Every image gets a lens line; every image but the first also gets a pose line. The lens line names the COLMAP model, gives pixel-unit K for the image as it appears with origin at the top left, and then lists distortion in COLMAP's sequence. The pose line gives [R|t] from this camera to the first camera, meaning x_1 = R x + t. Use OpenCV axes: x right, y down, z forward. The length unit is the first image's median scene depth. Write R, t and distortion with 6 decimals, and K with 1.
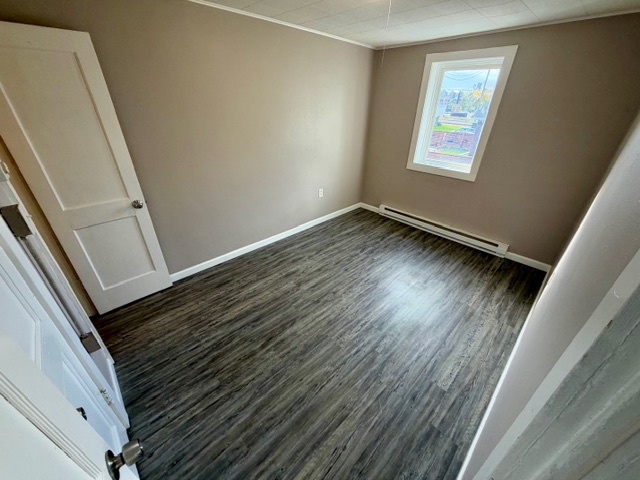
lens RADIAL K [[254.7, 0, 317.7], [0, 254.7, 245.5], [0, 0, 1]] dist [-0.003712, -0.000025]
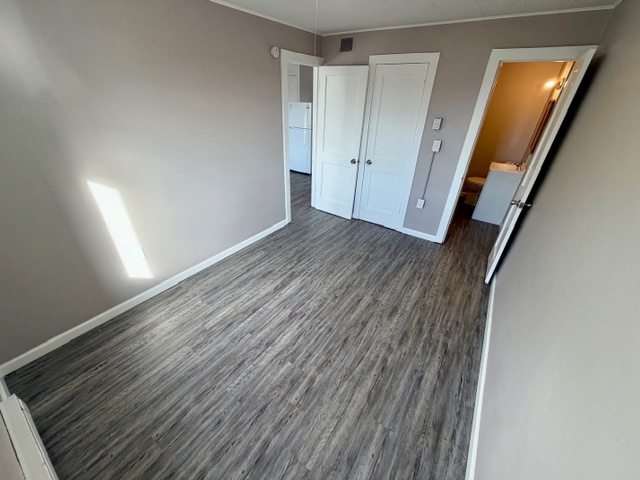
lens RADIAL K [[254.7, 0, 318.2], [0, 254.7, 241.0], [0, 0, 1]] dist [-0.003712, -0.000025]
pose [[-0.977189, 0.070019, -0.200497, 0.319461], [-0.138508, 0.505538, 0.851614, -0.763553], [0.160988, 0.859959, -0.484308, 1.303494]]
